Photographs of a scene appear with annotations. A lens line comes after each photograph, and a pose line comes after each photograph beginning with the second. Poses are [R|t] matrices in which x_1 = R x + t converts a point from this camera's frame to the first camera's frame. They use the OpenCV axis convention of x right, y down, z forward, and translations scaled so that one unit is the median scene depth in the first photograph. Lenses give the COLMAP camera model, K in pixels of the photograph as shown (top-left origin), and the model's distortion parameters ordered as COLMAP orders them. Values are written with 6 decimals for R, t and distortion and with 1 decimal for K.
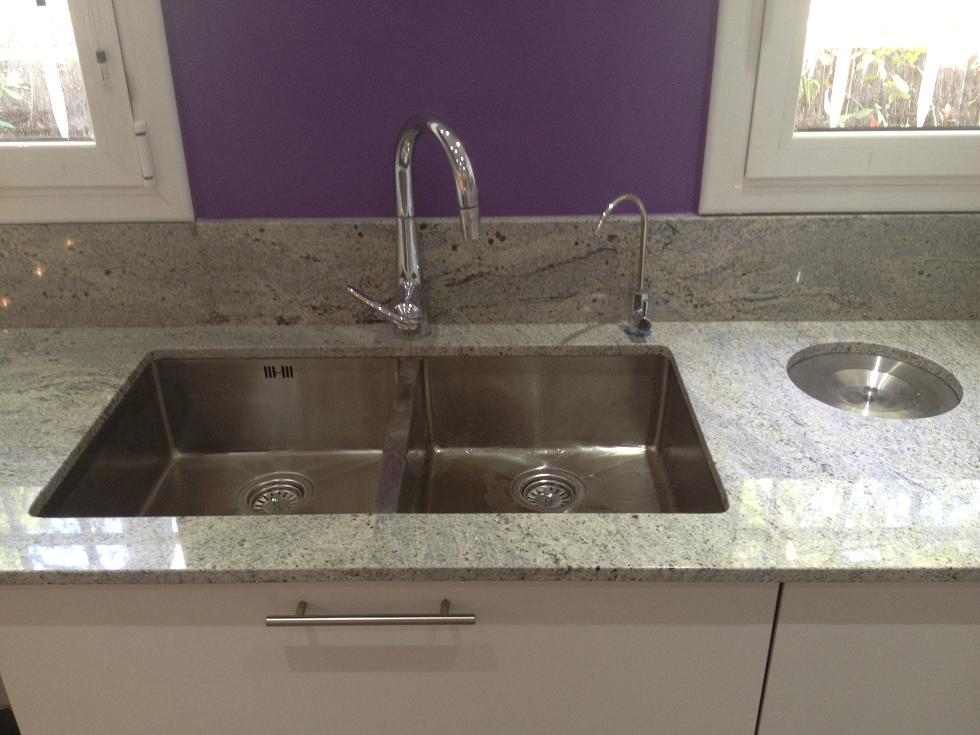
lens RADIAL K [[925.1, 0, 490.0], [0, 925.1, 367.5], [0, 0, 1]] dist [0.146310, -0.319401]
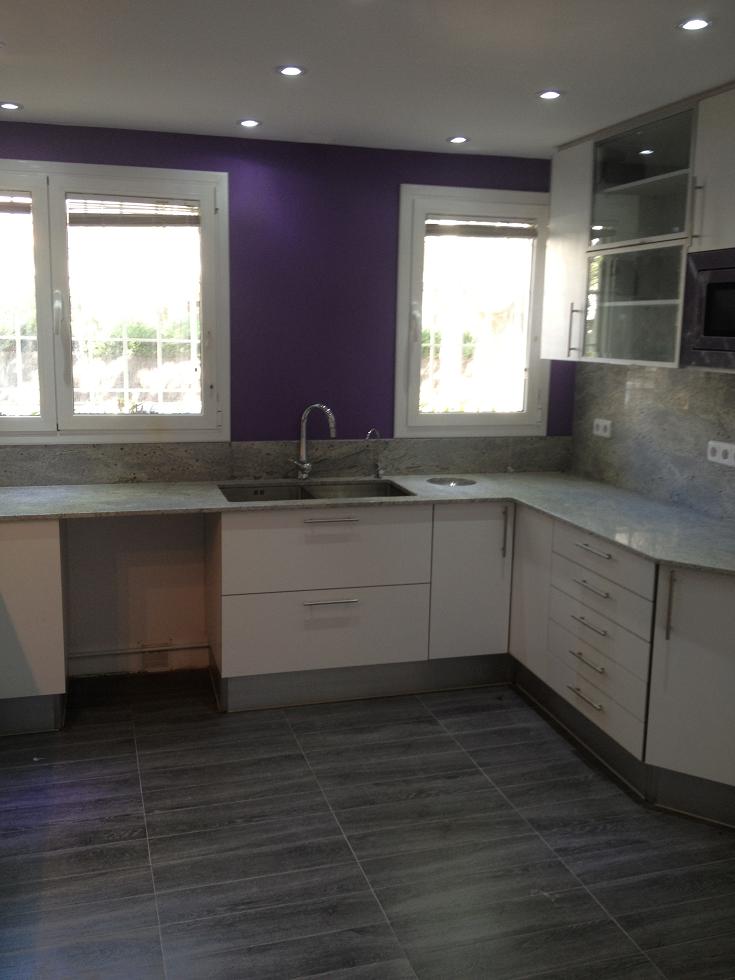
lens RADIAL K [[925.1, 0, 366.0], [0, 925.1, 494.1], [0, 0, 1]] dist [0.146310, -0.319401]
pose [[0.960141, -0.018864, 0.278878, -0.719253], [0.098855, 0.956156, -0.275669, 0.841945], [-0.261451, 0.292250, 0.919909, -1.732495]]
